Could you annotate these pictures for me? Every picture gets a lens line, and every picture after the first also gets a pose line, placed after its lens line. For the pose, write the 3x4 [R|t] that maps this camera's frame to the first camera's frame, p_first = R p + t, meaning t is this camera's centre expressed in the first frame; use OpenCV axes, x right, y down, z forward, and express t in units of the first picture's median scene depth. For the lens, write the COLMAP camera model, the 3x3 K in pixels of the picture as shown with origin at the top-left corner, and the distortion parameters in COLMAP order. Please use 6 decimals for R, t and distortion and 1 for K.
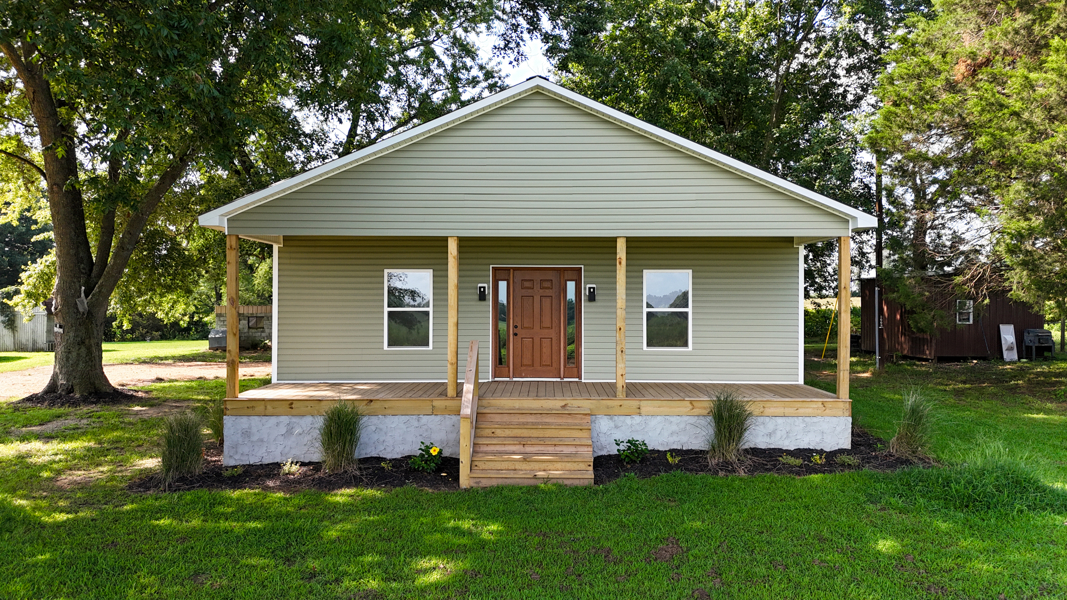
lens RADIAL K [[791.3, 0, 539.4], [0, 791.3, 297.3], [0, 0, 1]] dist [0.059269, -0.014106]
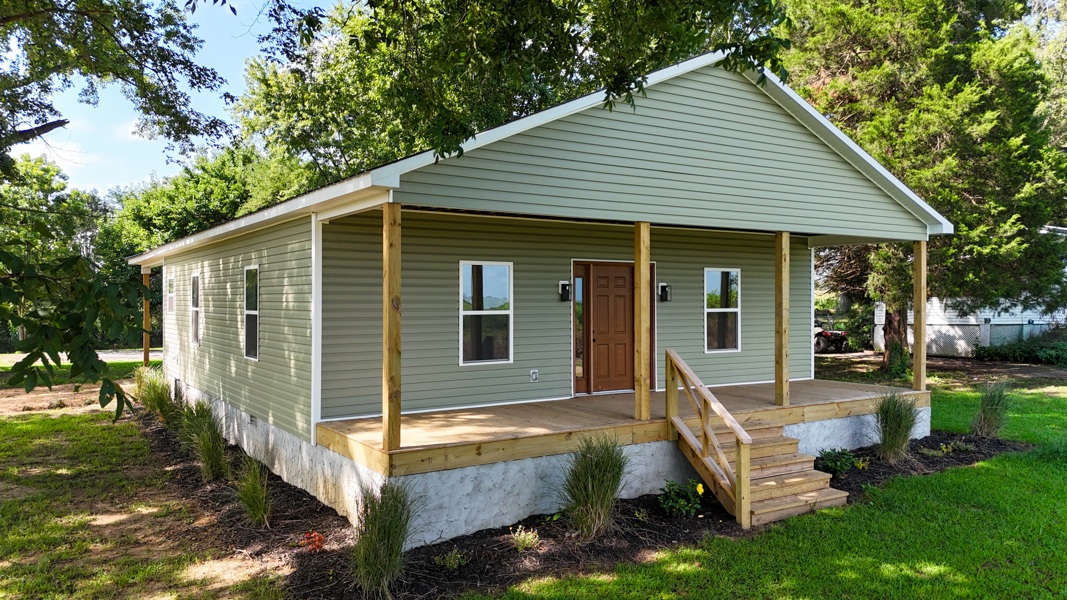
lens RADIAL K [[791.3, 0, 542.2], [0, 791.3, 300.8], [0, 0, 1]] dist [0.059269, -0.014106]
pose [[0.831817, -0.003211, 0.555041, -0.571496], [0.001829, 0.999994, 0.003045, 0.001198], [-0.555047, -0.001518, 0.831817, 0.338505]]
